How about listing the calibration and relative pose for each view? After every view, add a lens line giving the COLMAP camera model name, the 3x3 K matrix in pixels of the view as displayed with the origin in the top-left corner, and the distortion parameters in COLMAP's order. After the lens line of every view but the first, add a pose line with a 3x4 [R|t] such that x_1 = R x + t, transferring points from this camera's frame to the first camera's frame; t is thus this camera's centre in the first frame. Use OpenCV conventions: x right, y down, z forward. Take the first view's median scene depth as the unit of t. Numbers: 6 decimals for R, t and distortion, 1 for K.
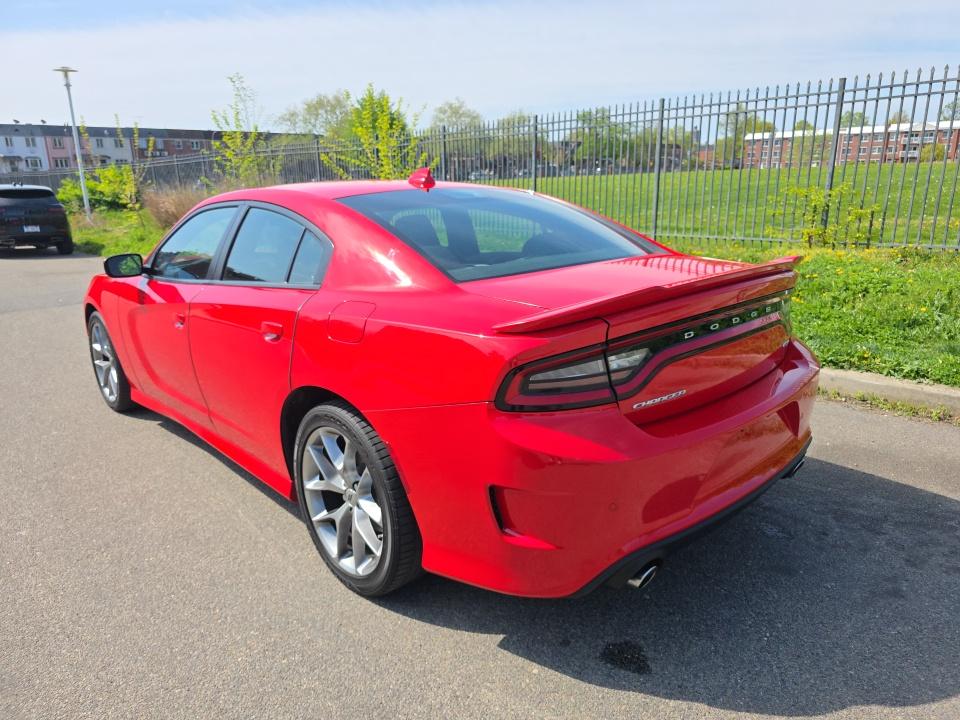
lens RADIAL K [[640.2, 0, 474.9], [0, 640.2, 362.4], [0, 0, 1]] dist [0.023838, -0.030323]
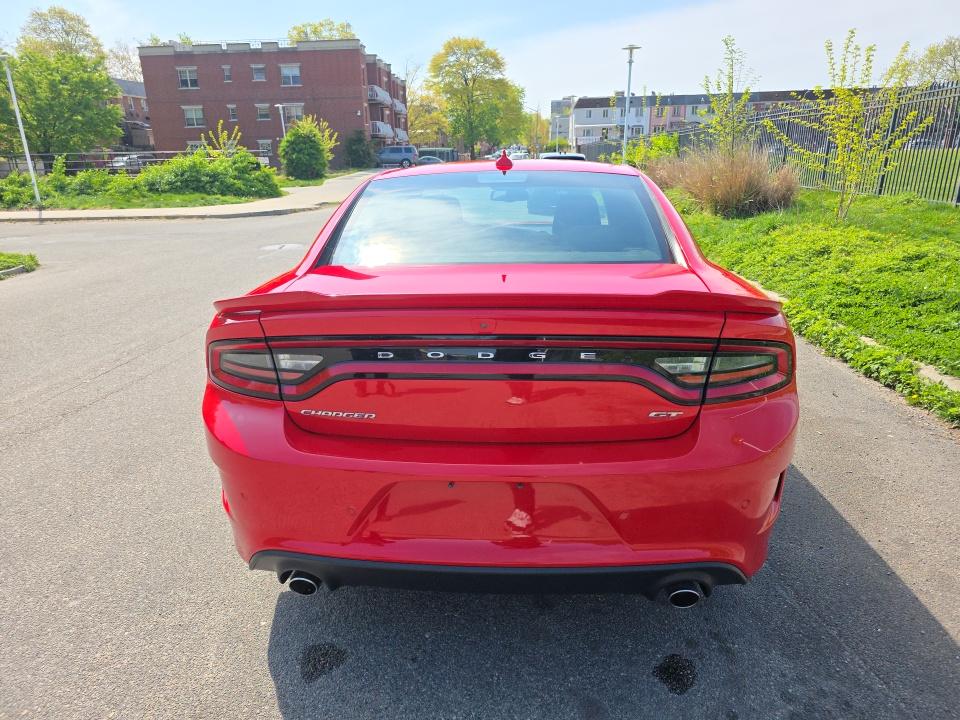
lens RADIAL K [[640.2, 0, 476.3], [0, 640.2, 362.5], [0, 0, 1]] dist [0.023838, -0.030323]
pose [[0.678326, 0.222117, -0.700384, 1.010066], [-0.185351, 0.974114, 0.129414, -0.164974], [0.710999, 0.042032, 0.701936, 0.465420]]
